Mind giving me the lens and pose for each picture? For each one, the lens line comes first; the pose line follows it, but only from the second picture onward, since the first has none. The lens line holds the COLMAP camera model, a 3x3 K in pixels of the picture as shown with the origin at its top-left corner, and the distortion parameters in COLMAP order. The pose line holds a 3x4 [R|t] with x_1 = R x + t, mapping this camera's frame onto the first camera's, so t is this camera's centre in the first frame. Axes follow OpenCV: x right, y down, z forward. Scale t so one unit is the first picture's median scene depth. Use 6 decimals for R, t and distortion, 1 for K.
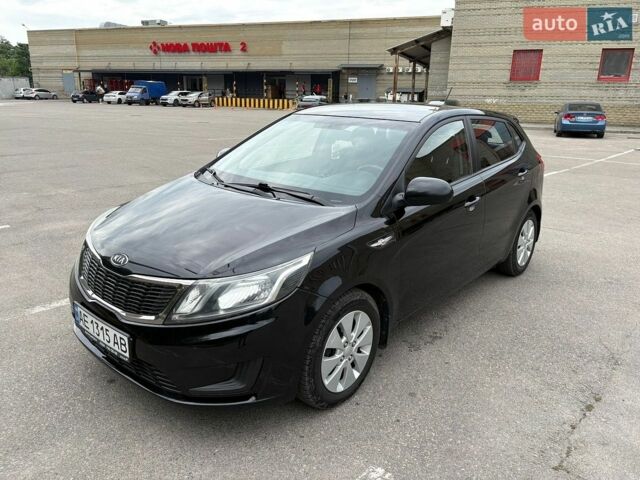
lens RADIAL K [[528.4, 0, 324.5], [0, 528.4, 240.1], [0, 0, 1]] dist [0.130915, -0.159229]
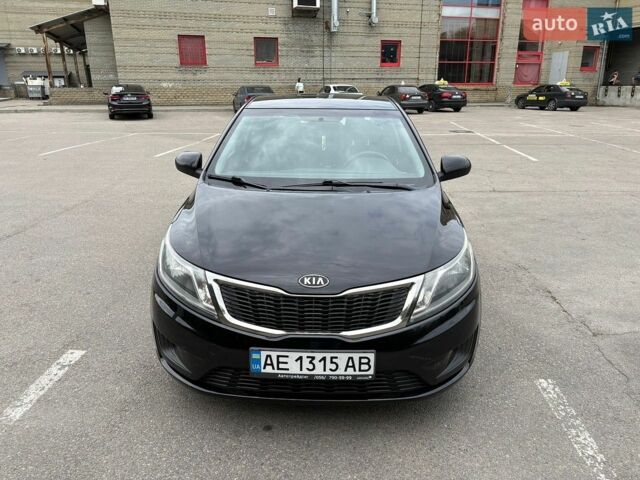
lens RADIAL K [[540.3, 0, 320.0], [0, 540.3, 248.5], [0, 0, 1]] dist [0.009687, -0.008696]
pose [[0.736575, -0.220171, 0.639517, -0.142119], [0.191894, 0.974707, 0.114552, -0.017618], [-0.648563, 0.038343, 0.760195, 0.047619]]
